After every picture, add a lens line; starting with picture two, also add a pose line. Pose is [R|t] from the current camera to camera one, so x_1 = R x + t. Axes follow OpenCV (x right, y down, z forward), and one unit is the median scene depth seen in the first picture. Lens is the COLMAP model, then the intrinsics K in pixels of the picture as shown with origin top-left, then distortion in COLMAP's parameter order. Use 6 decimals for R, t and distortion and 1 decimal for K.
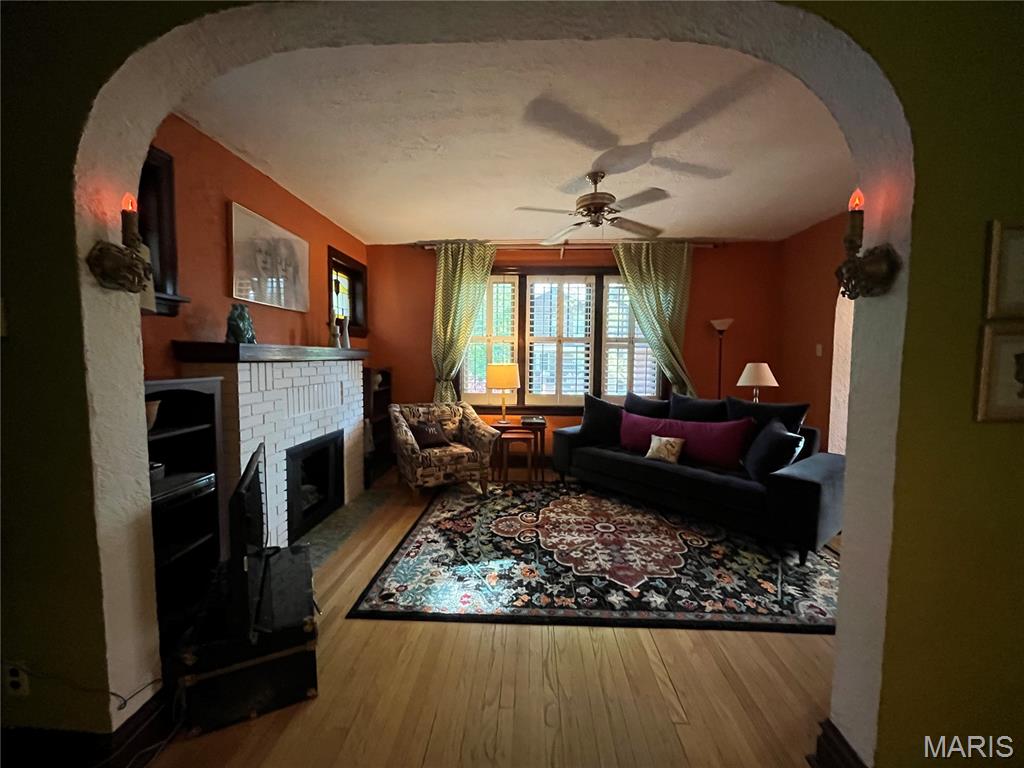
lens RADIAL K [[414.3, 0, 512.1], [0, 414.3, 385.4], [0, 0, 1]] dist [-0.002260, -0.000385]
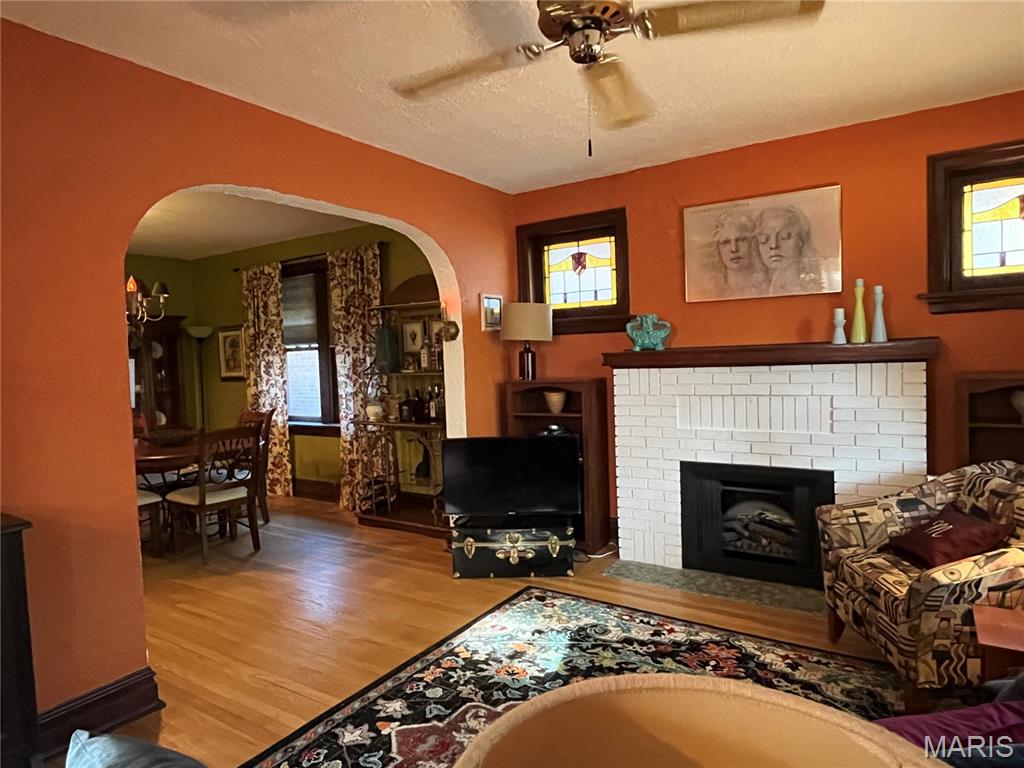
lens RADIAL K [[629.4, 0, 503.0], [0, 629.4, 377.4], [0, 0, 1]] dist [-0.005967, 0.006054]
pose [[-0.515429, 0.046607, -0.855664, 0.610265], [-0.021183, 0.997522, 0.067095, -0.084180], [0.856670, 0.052708, -0.513164, 0.966331]]
